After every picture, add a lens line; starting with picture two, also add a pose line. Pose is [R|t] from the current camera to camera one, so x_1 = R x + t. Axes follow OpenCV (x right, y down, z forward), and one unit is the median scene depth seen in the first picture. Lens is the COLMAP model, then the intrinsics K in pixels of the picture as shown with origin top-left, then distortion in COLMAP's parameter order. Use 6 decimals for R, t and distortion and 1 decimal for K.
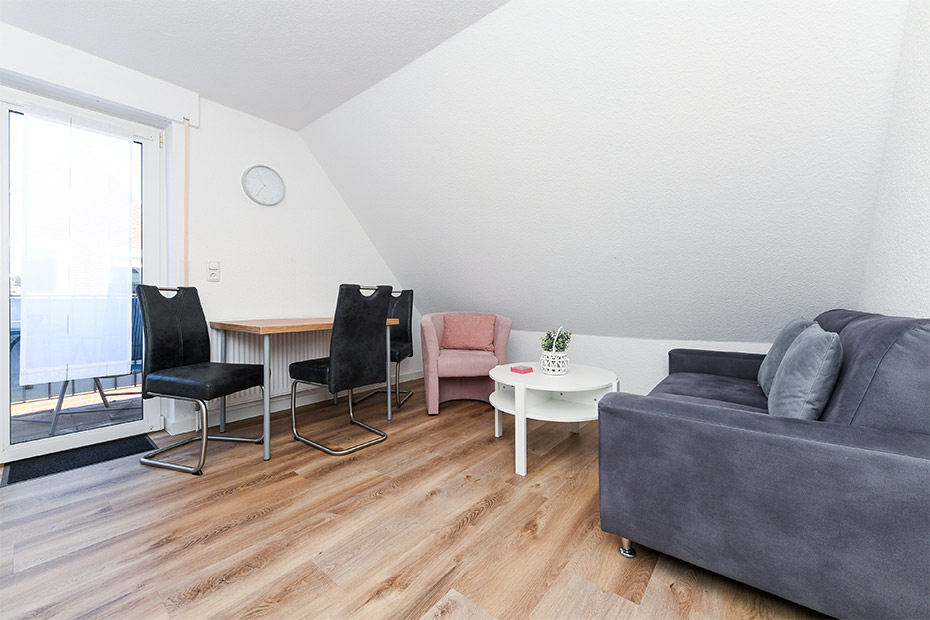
lens RADIAL K [[356.6, 0, 477.2], [0, 356.6, 298.5], [0, 0, 1]] dist [-0.001788, -0.000513]
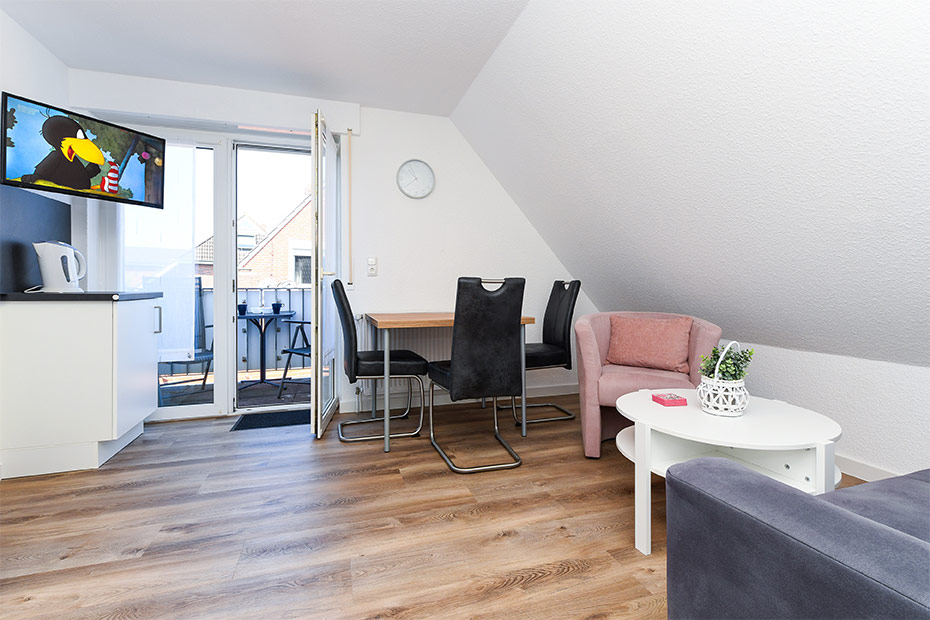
lens RADIAL K [[431.1, 0, 486.0], [0, 431.1, 290.8], [0, 0, 1]] dist [-0.002731, -0.000586]
pose [[0.841429, 0.008020, -0.540308, 0.323371], [-0.004612, 0.999960, 0.007660, -0.018742], [0.540348, -0.003953, 0.841432, 0.124108]]
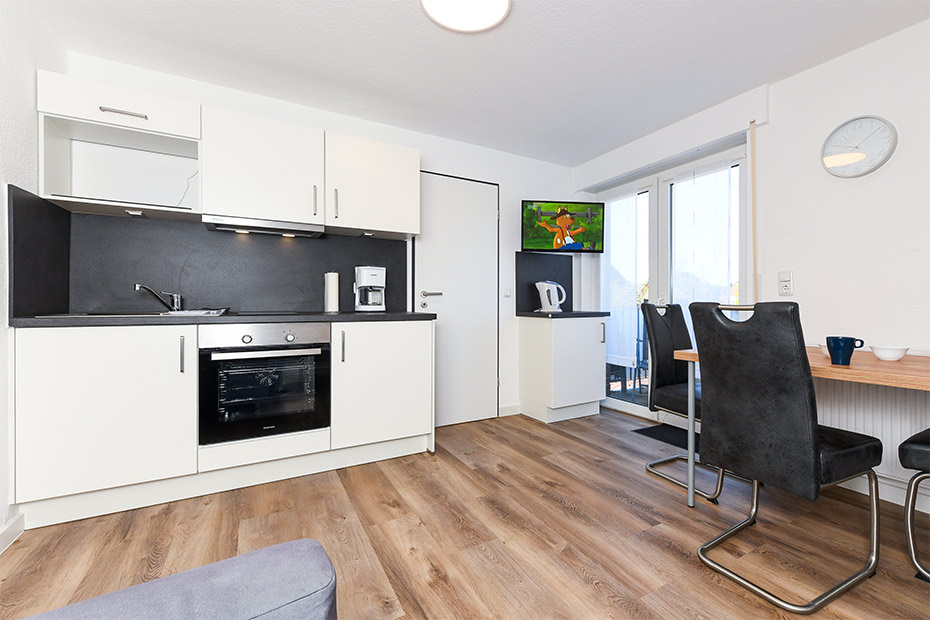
lens RADIAL K [[424.6, 0, 502.4], [0, 424.6, 300.5], [0, 0, 1]] dist [0.000011, -0.000324]
pose [[-0.370758, -0.005907, -0.928711, 0.557067], [-0.000903, 0.999982, -0.006000, -0.037654], [0.928729, -0.001386, -0.370756, 1.002413]]
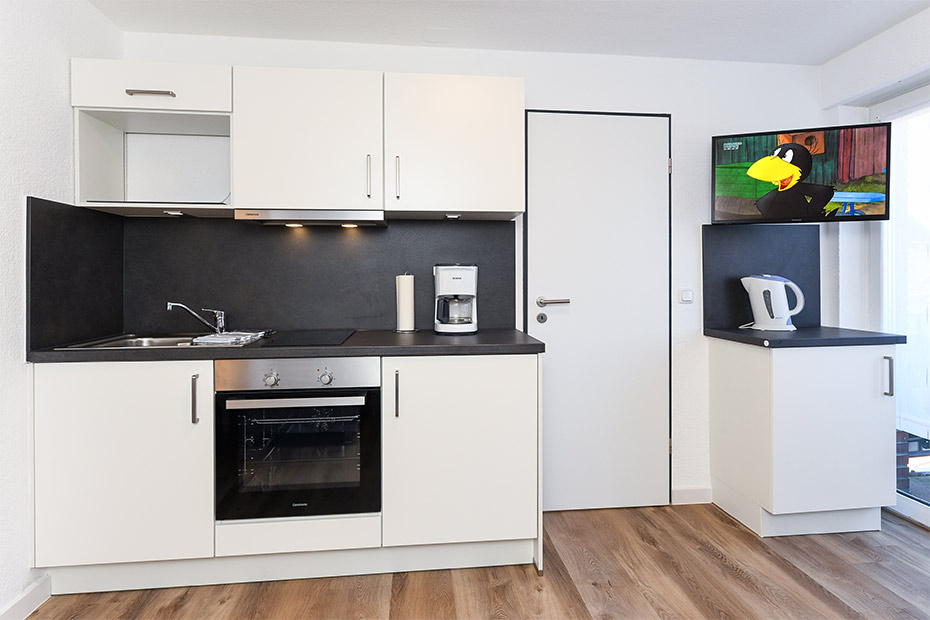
lens RADIAL K [[526.3, 0, 467.9], [0, 526.3, 285.6], [0, 0, 1]] dist [-0.000010, -0.000786]
pose [[-0.735557, 0.012334, -0.677351, 0.153973], [0.009188, 0.999924, 0.008229, -0.129220], [0.677401, -0.000171, -0.735614, 0.950660]]
